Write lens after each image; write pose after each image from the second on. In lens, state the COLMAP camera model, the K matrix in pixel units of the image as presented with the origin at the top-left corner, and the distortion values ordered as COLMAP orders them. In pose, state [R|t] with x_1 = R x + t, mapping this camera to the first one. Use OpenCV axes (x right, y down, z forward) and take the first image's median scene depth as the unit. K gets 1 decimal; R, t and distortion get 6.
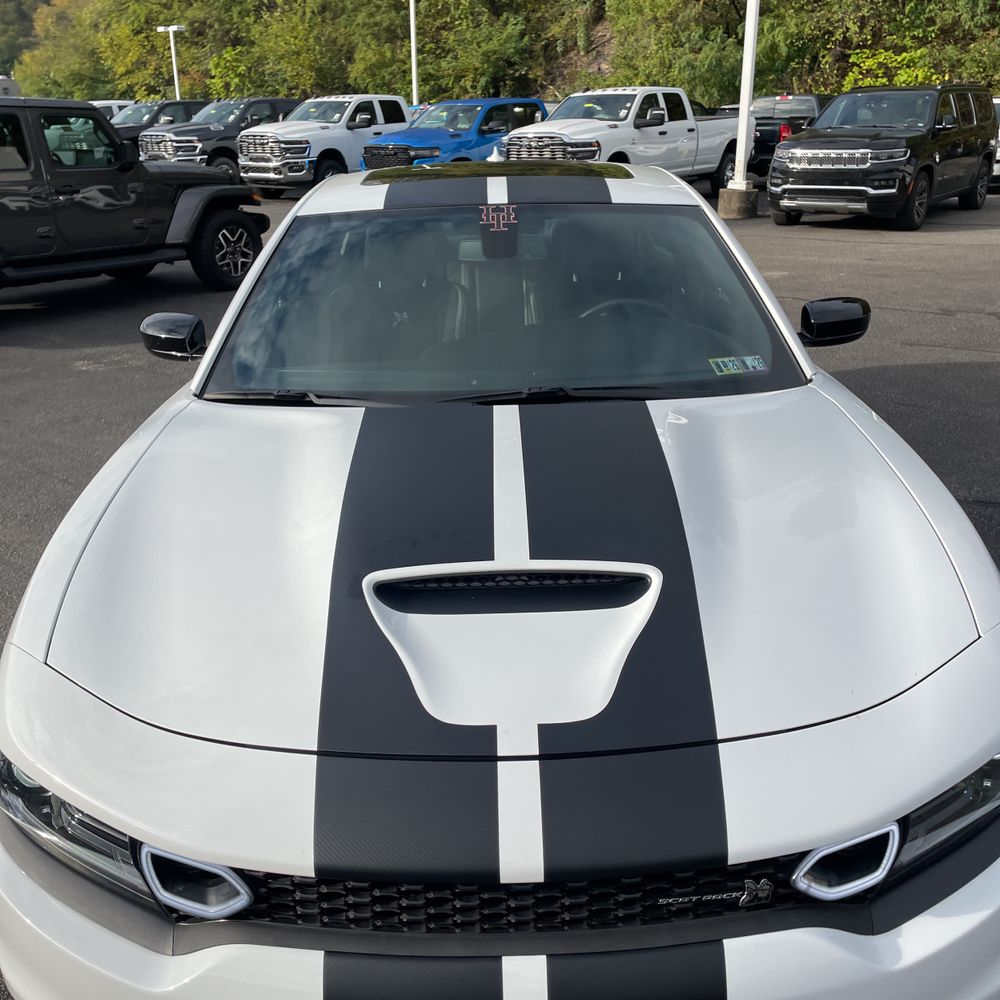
lens RADIAL K [[1028.6, 0, 510.6], [0, 1028.6, 492.1], [0, 0, 1]] dist [0.038477, 0.000000]
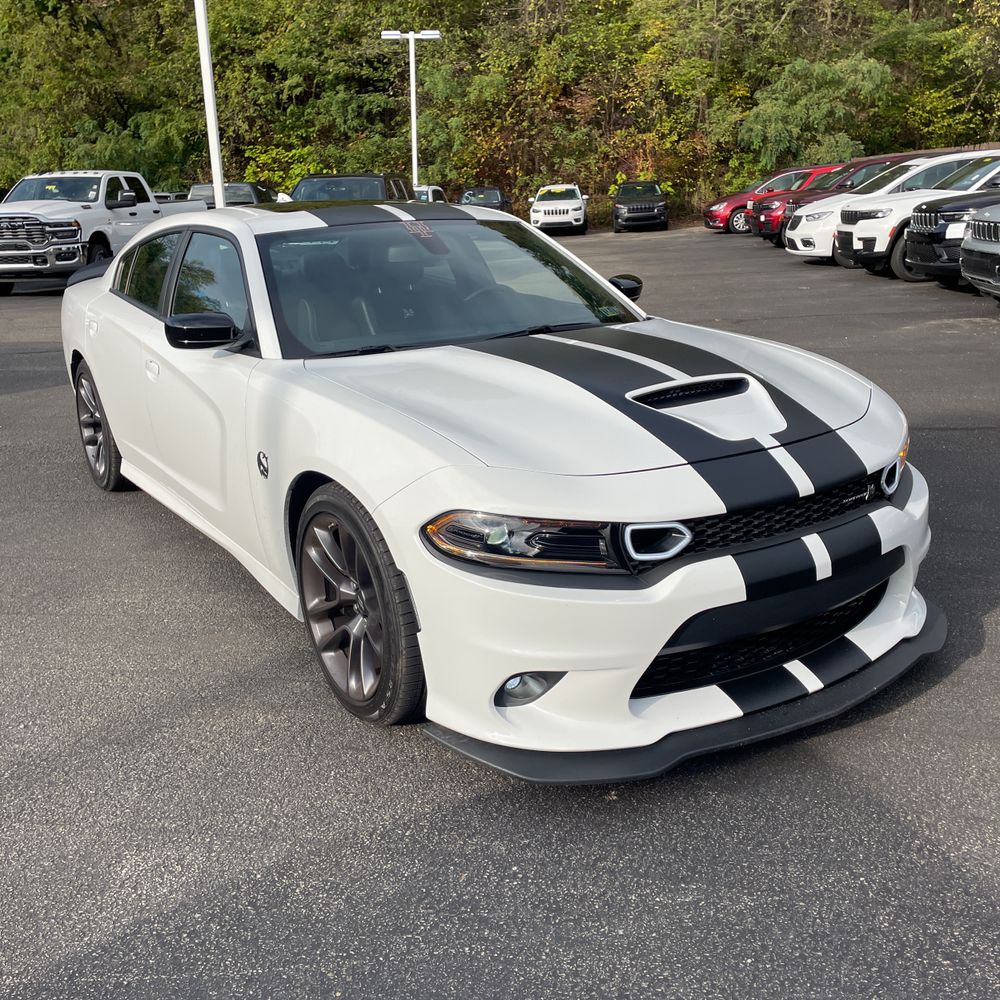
lens RADIAL K [[1028.6, 0, 498.3], [0, 1028.6, 494.6], [0, 0, 1]] dist [0.038477, 0.000000]
pose [[0.841234, -0.155257, 0.517900, -0.125812], [0.196412, 0.980198, -0.025191, 0.025149], [-0.503734, 0.122913, 0.855070, -0.034343]]
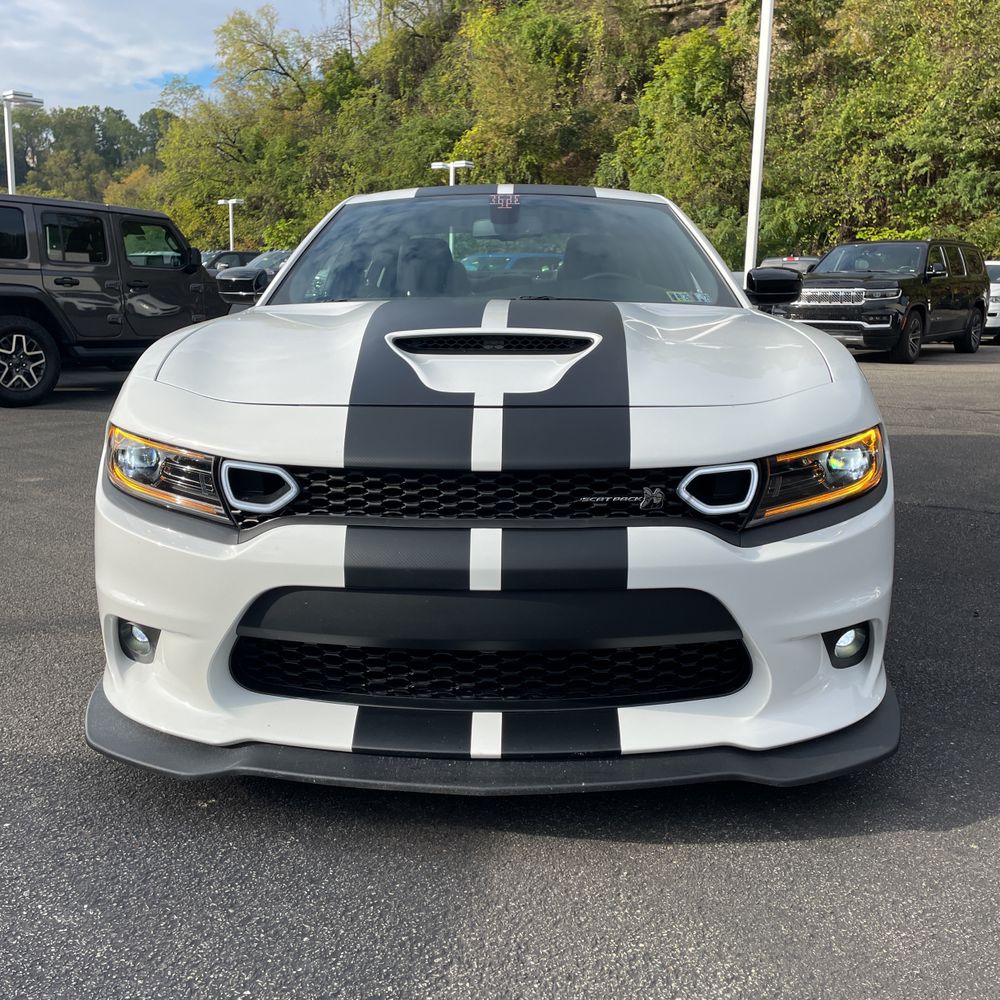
lens RADIAL K [[1028.6, 0, 494.2], [0, 1028.6, 480.1], [0, 0, 1]] dist [0.038477, 0.000000]
pose [[0.998699, 0.033070, -0.038822, 0.006390], [-0.039247, 0.984489, -0.171002, 0.051760], [0.032565, 0.172303, 0.984506, -0.033528]]
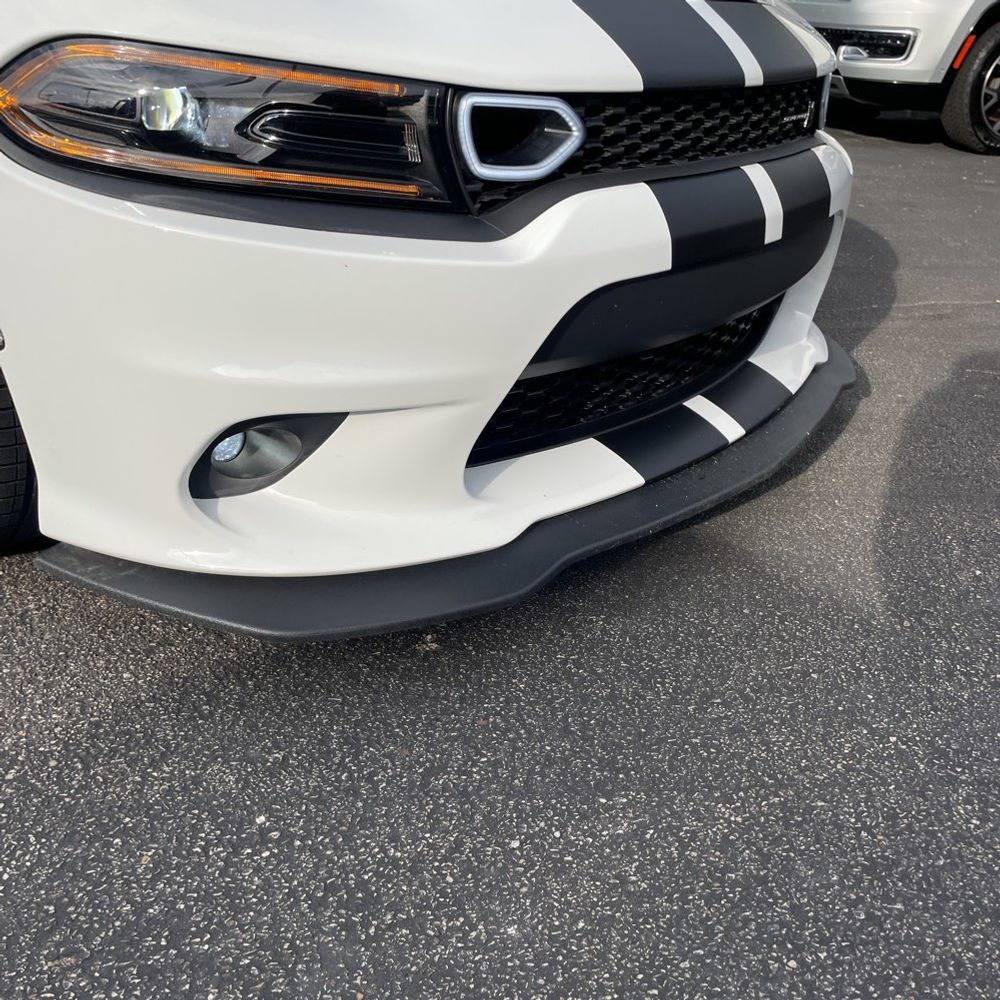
lens RADIAL K [[1028.6, 0, 548.2], [0, 1028.6, 501.5], [0, 0, 1]] dist [0.038477, 0.000000]
pose [[0.610031, -0.298665, 0.733936, -0.089011], [0.199257, 0.954302, 0.222722, 0.041714], [-0.766915, 0.010374, 0.641664, 0.036829]]
